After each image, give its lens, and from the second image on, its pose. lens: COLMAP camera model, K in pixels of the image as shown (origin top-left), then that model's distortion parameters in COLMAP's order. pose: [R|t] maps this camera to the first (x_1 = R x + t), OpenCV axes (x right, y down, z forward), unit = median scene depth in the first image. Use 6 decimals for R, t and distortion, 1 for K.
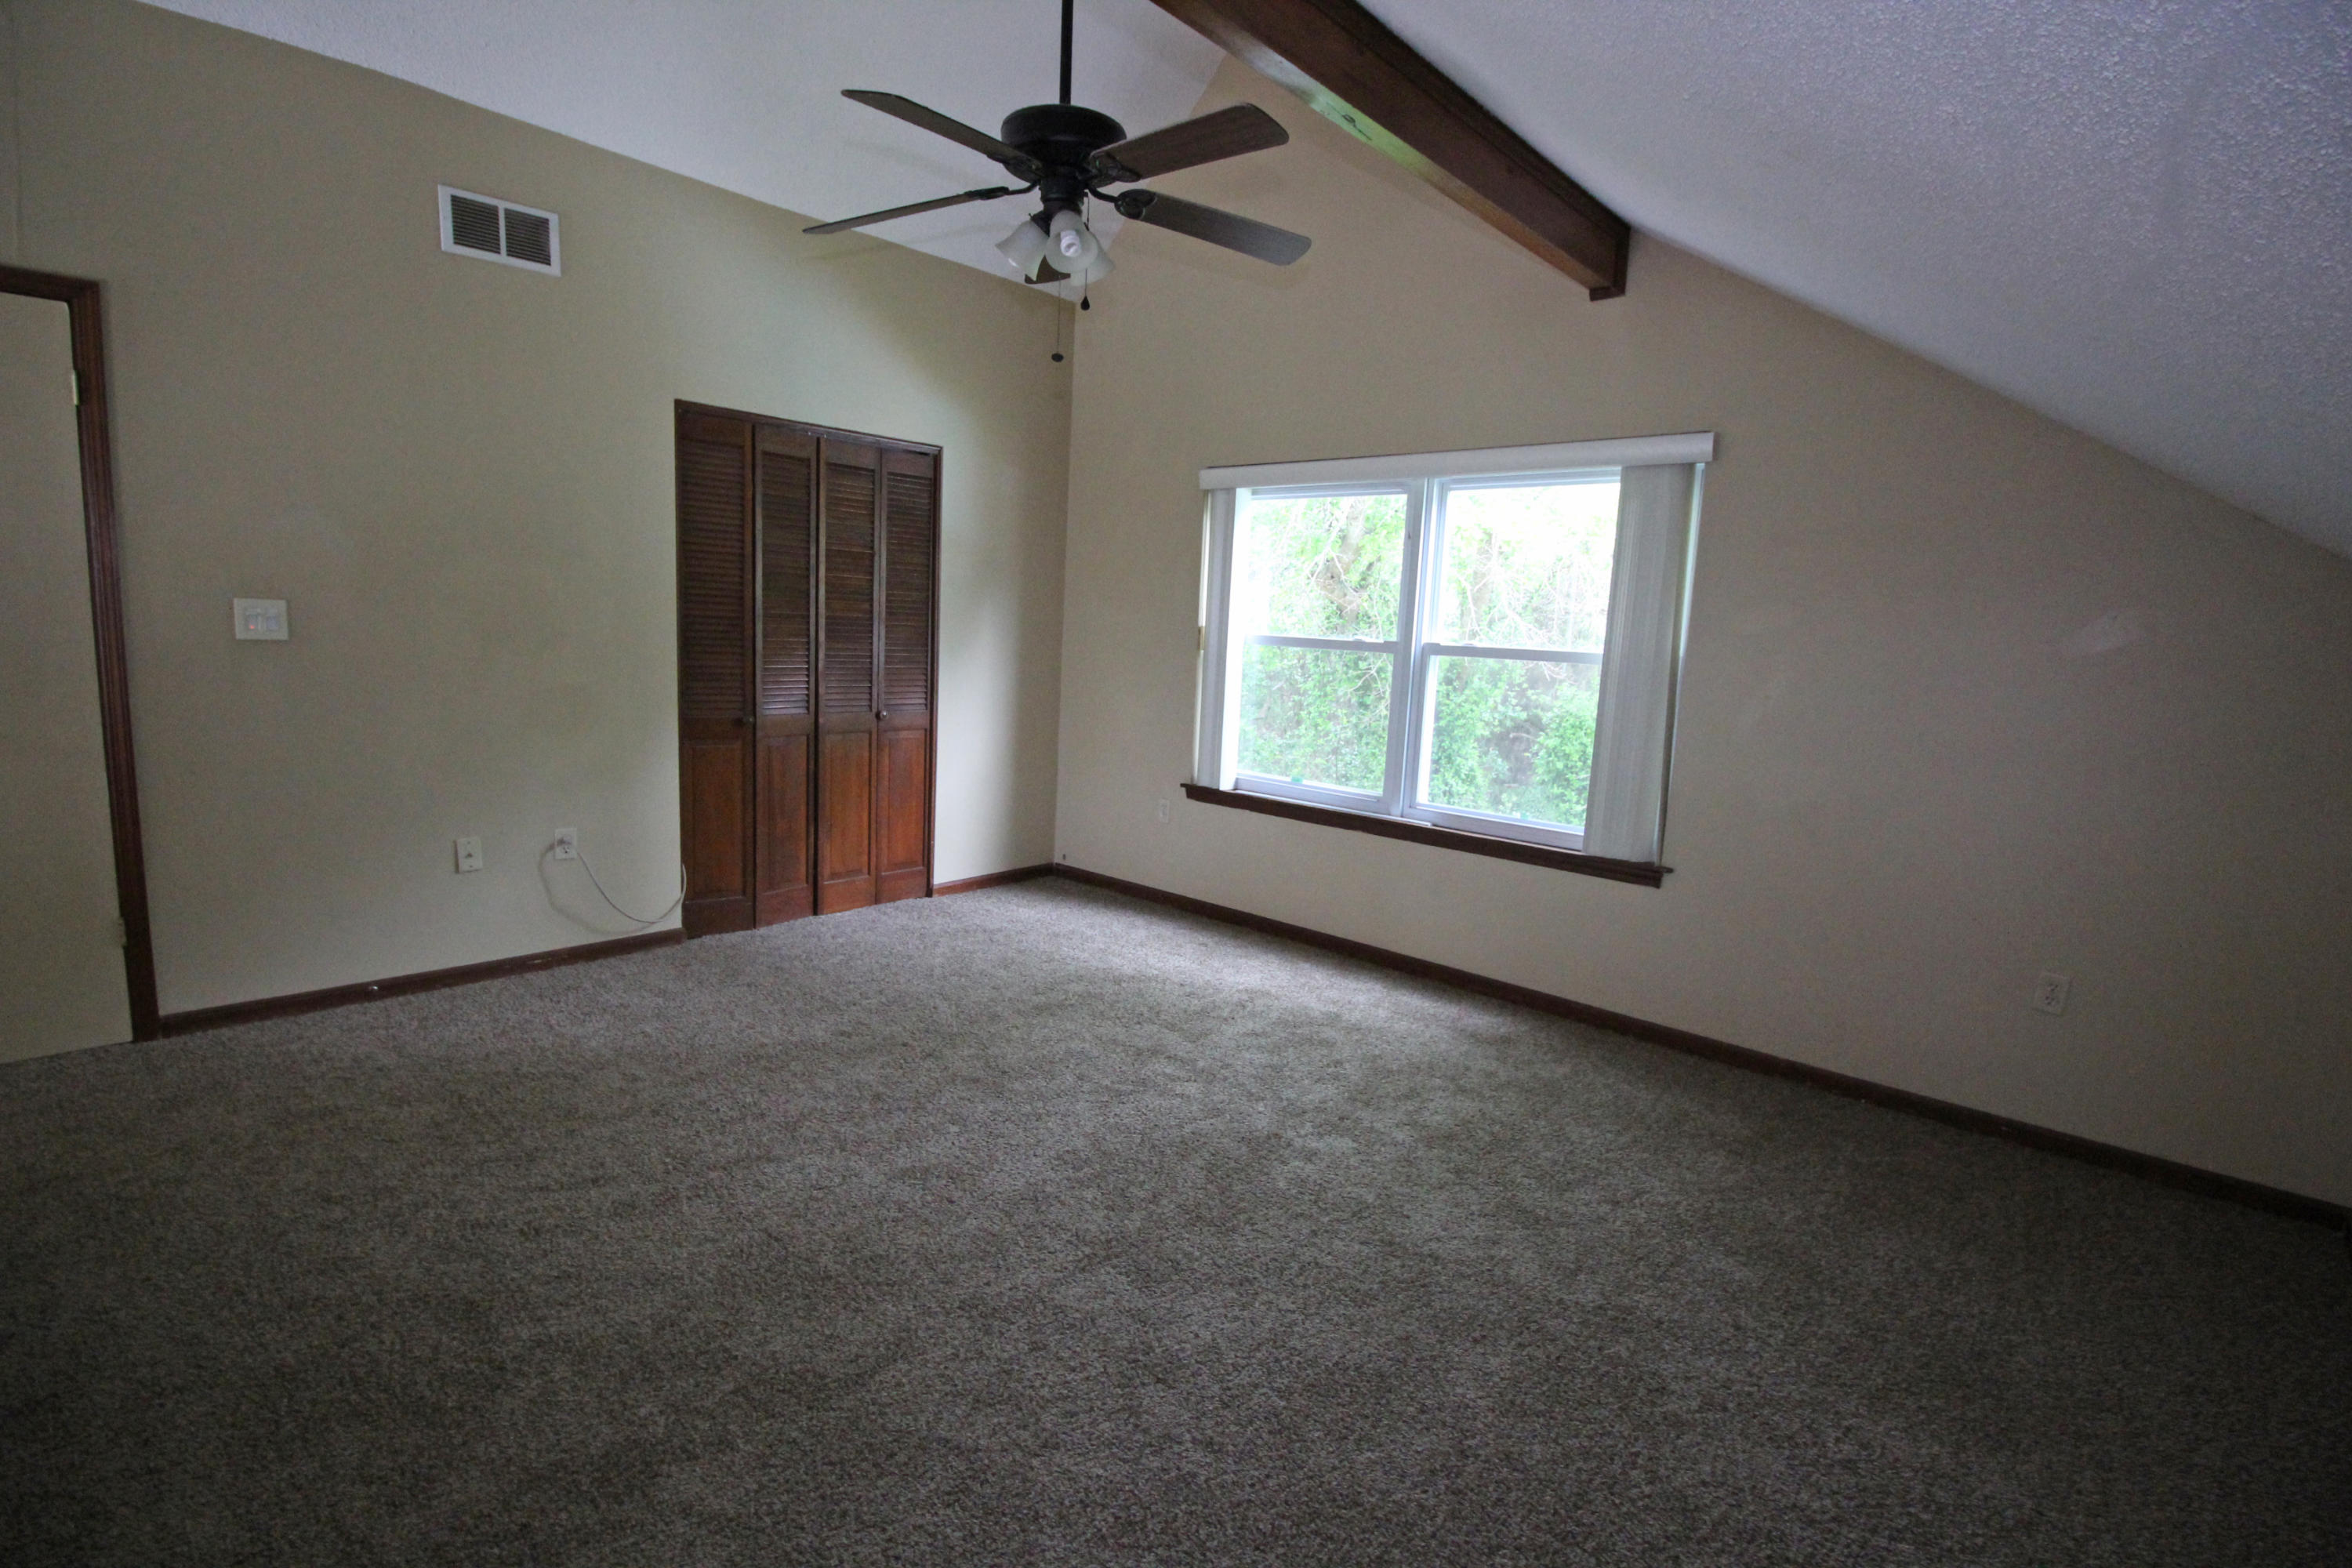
lens RADIAL K [[1099.7, 0, 1168.2], [0, 1099.7, 791.8], [0, 0, 1]] dist [0.003787, -0.014163]
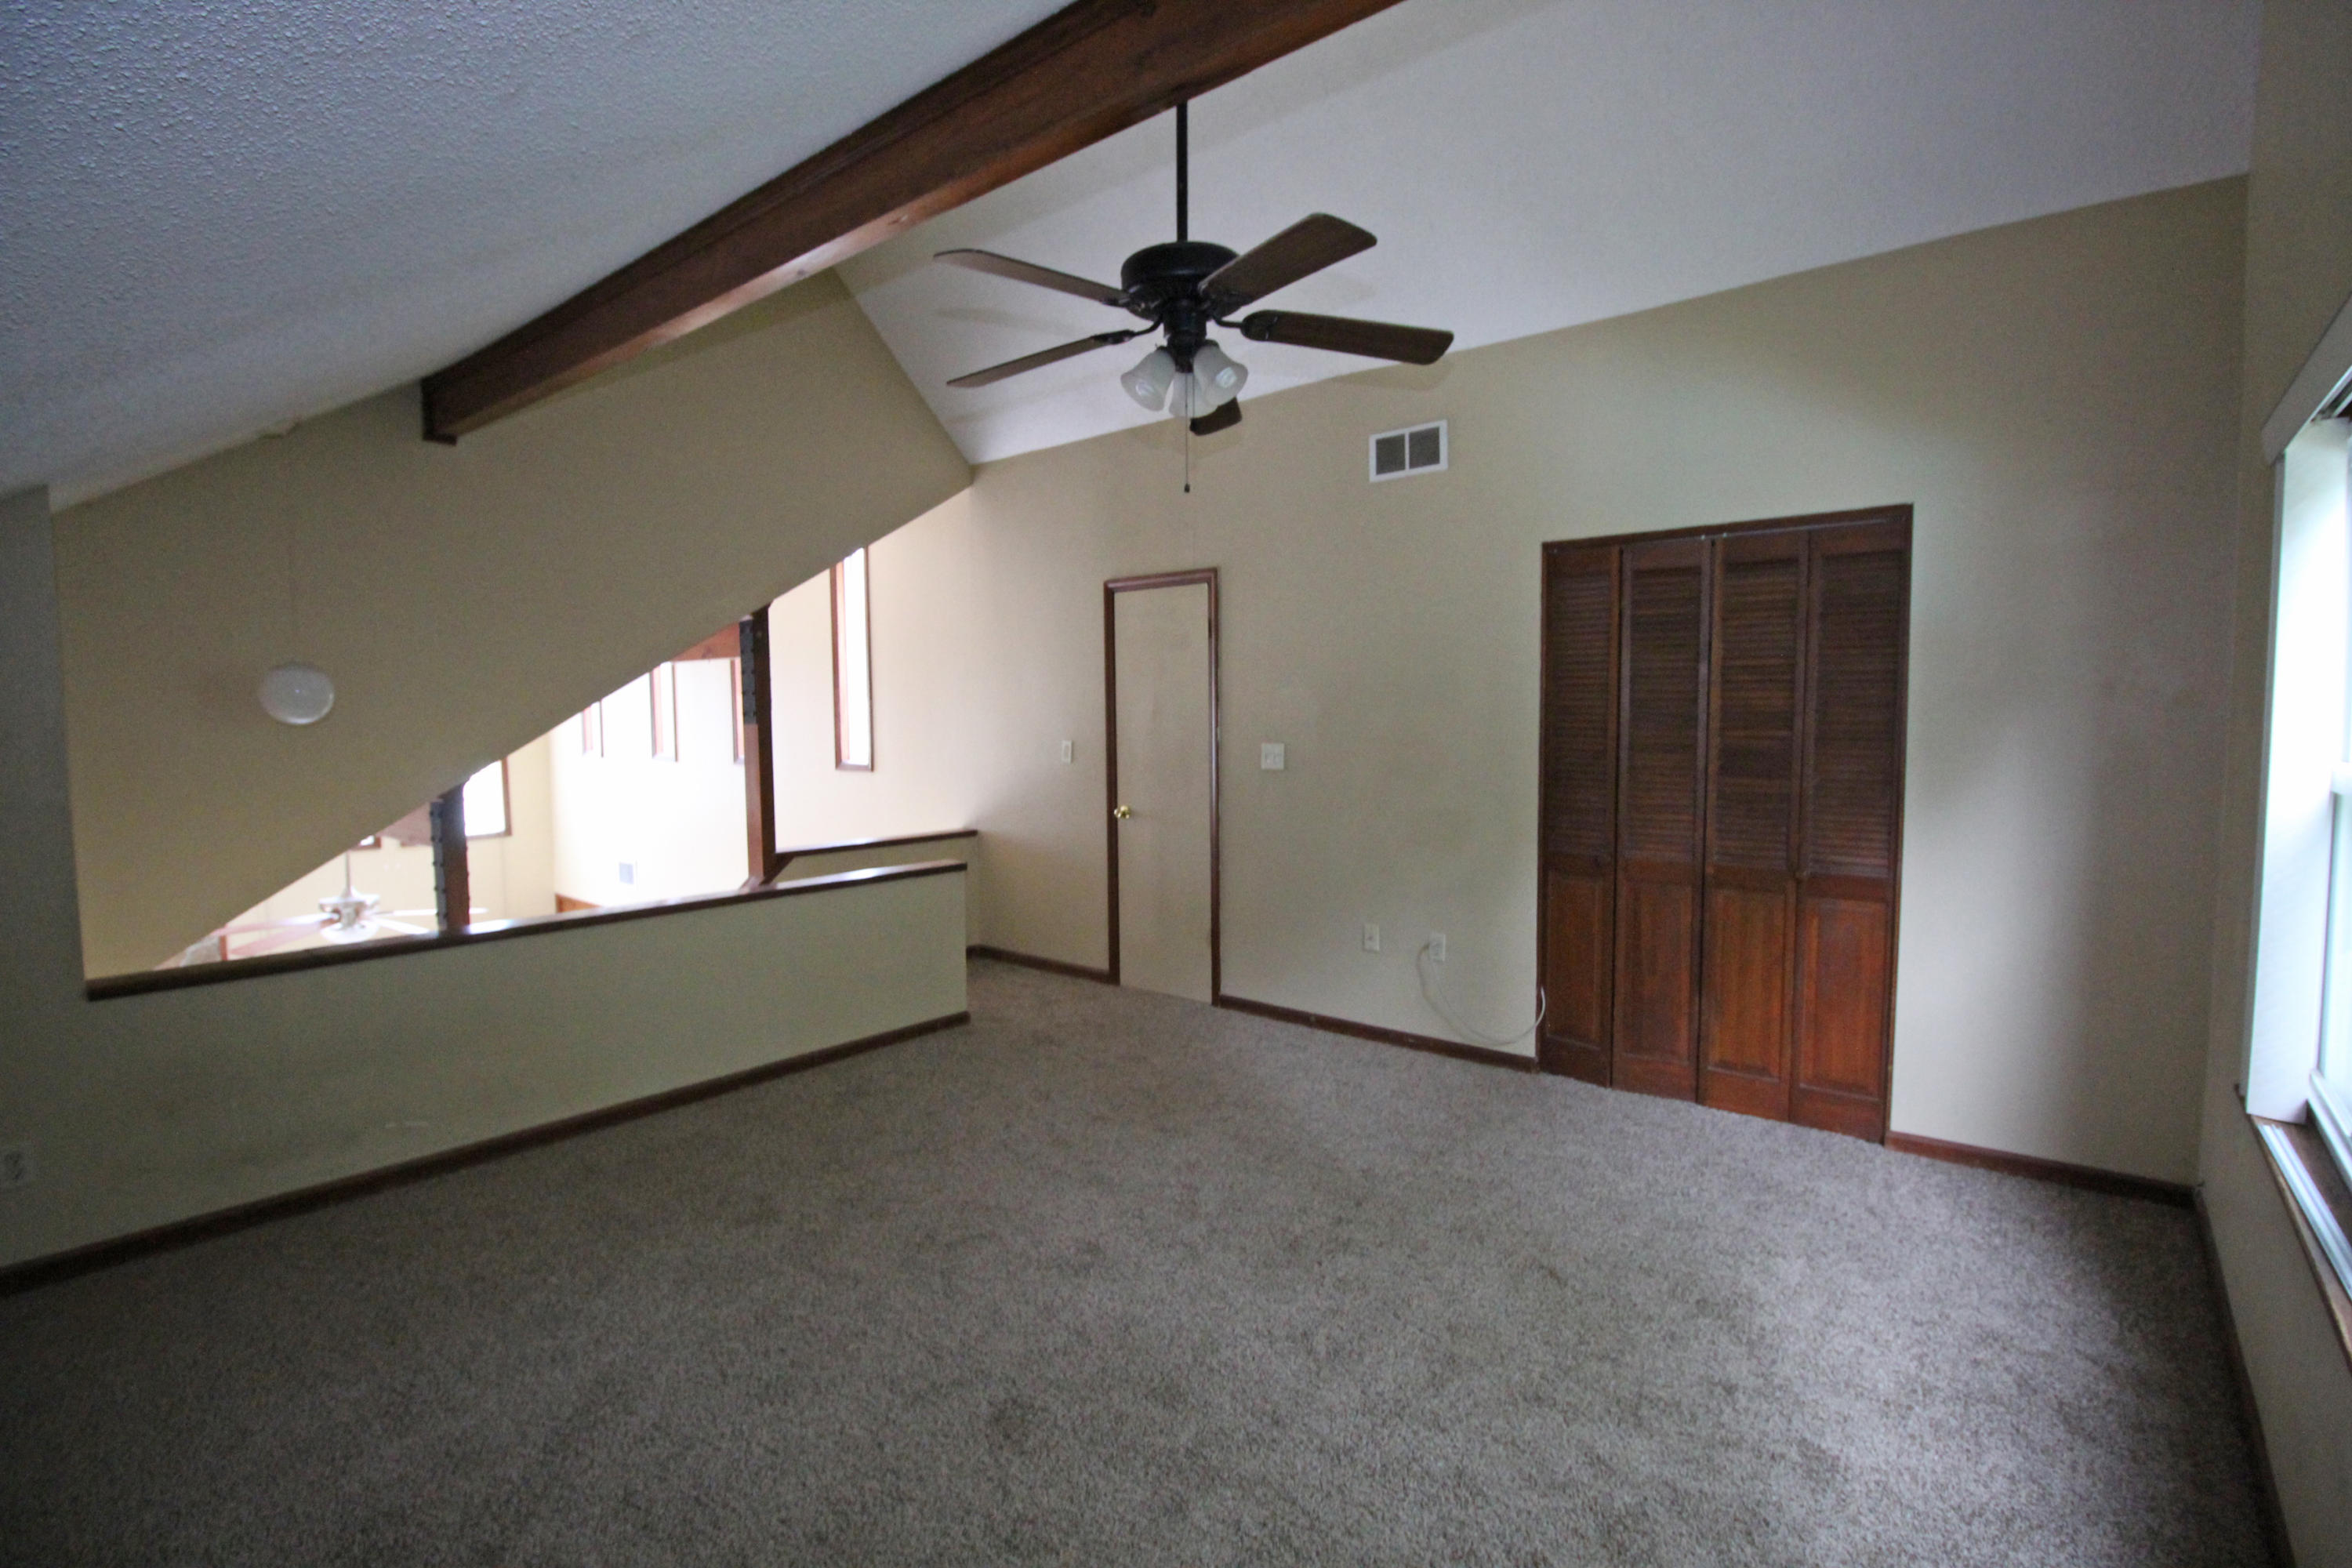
lens RADIAL K [[1101.8, 0, 1172.5], [0, 1101.8, 779.7], [0, 0, 1]] dist [0.001883, -0.013485]
pose [[0.035123, 0.013348, -0.999294, 0.552223], [-0.142368, 0.989780, 0.008217, -0.089655], [0.989190, 0.141979, 0.036664, 0.615542]]
